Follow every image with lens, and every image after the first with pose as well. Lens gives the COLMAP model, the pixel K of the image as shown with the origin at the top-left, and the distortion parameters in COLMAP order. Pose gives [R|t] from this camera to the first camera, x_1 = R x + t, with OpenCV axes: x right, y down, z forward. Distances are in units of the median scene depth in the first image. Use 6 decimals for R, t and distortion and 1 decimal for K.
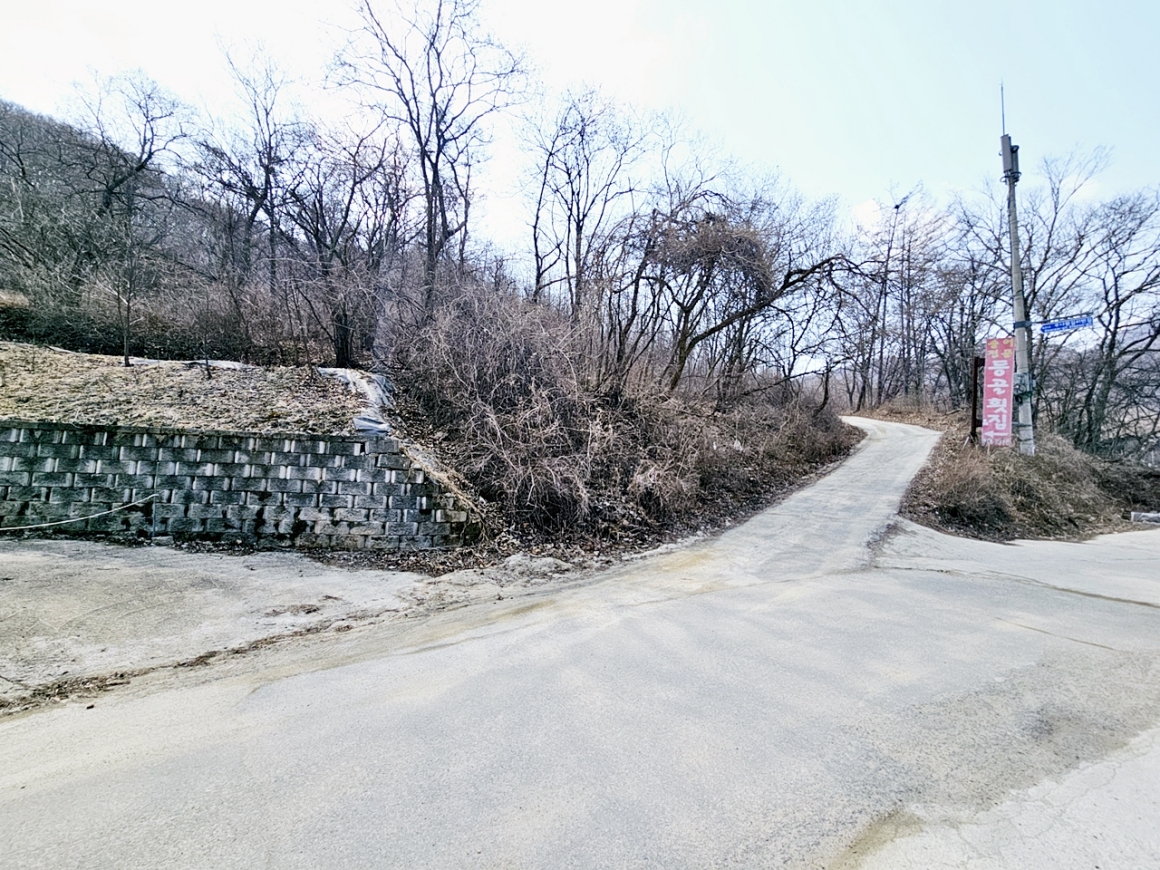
lens RADIAL K [[475.1, 0, 579.5], [0, 475.1, 434.1], [0, 0, 1]] dist [-0.000501, 0.000925]
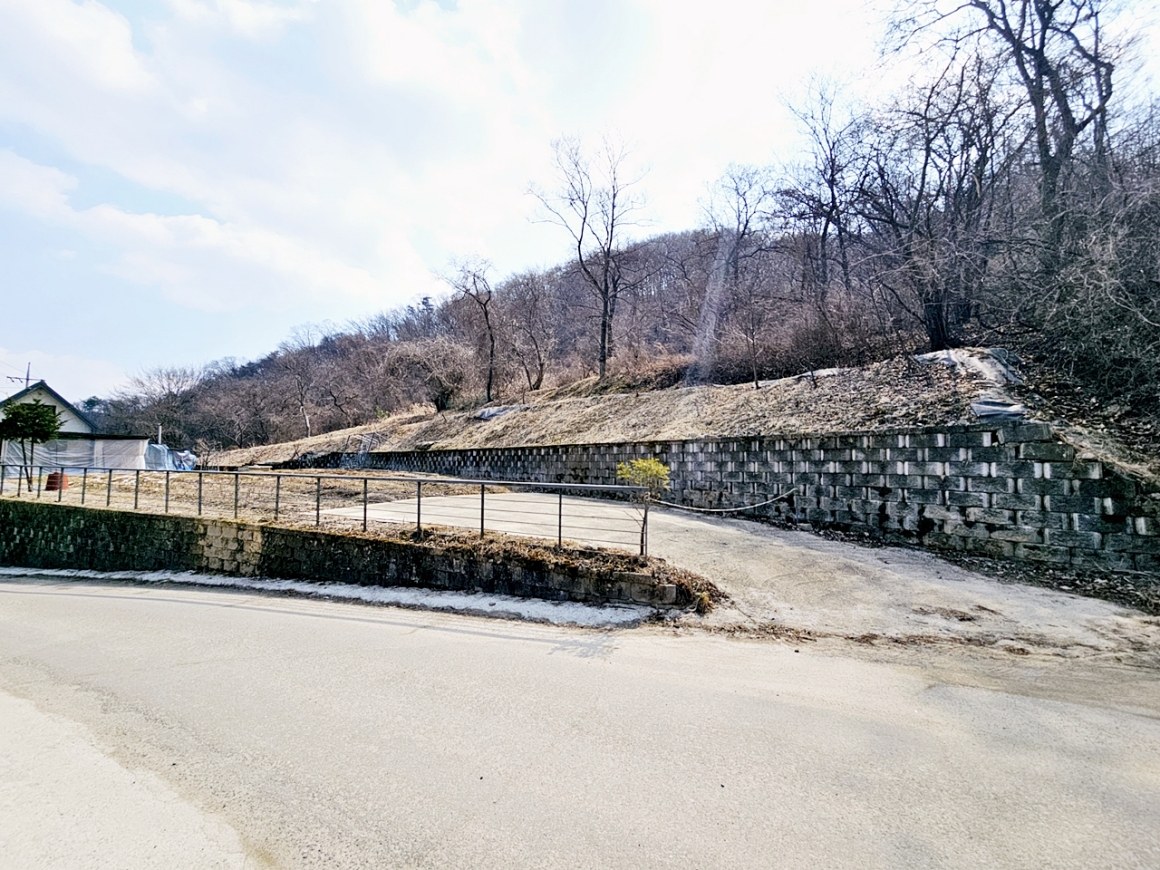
lens RADIAL K [[475.1, 0, 579.6], [0, 475.1, 434.5], [0, 0, 1]] dist [-0.000501, 0.000925]
pose [[0.446132, -0.085085, -0.890914, -0.020107], [0.094242, 0.994402, -0.047776, -0.002630], [0.889992, -0.062647, 0.451653, -0.019551]]
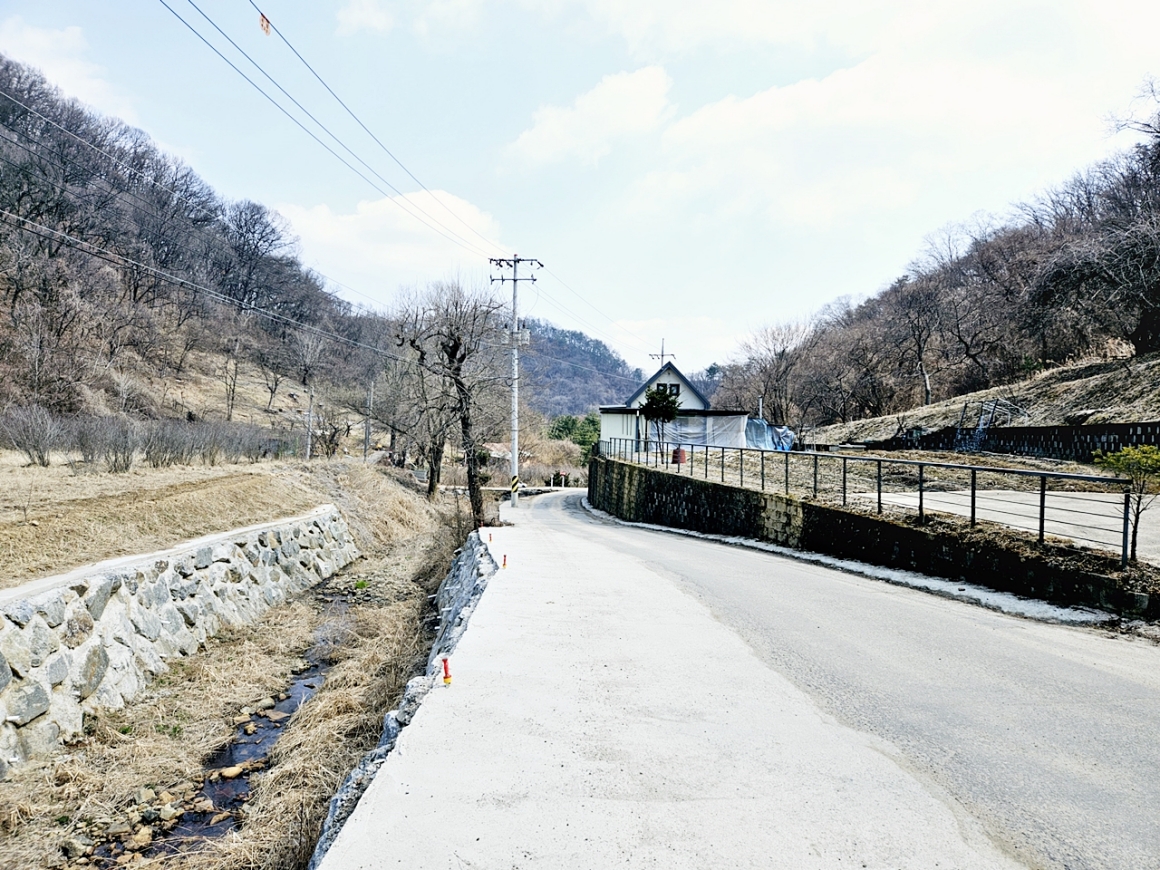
lens RADIAL K [[777.0, 0, 571.4], [0, 777.0, 444.0], [0, 0, 1]] dist [0.012445, -0.002010]
pose [[-0.496550, -0.029348, -0.867512, 0.333303], [0.049086, 0.996880, -0.061821, 0.018434], [0.866619, -0.073280, -0.493560, 0.147161]]
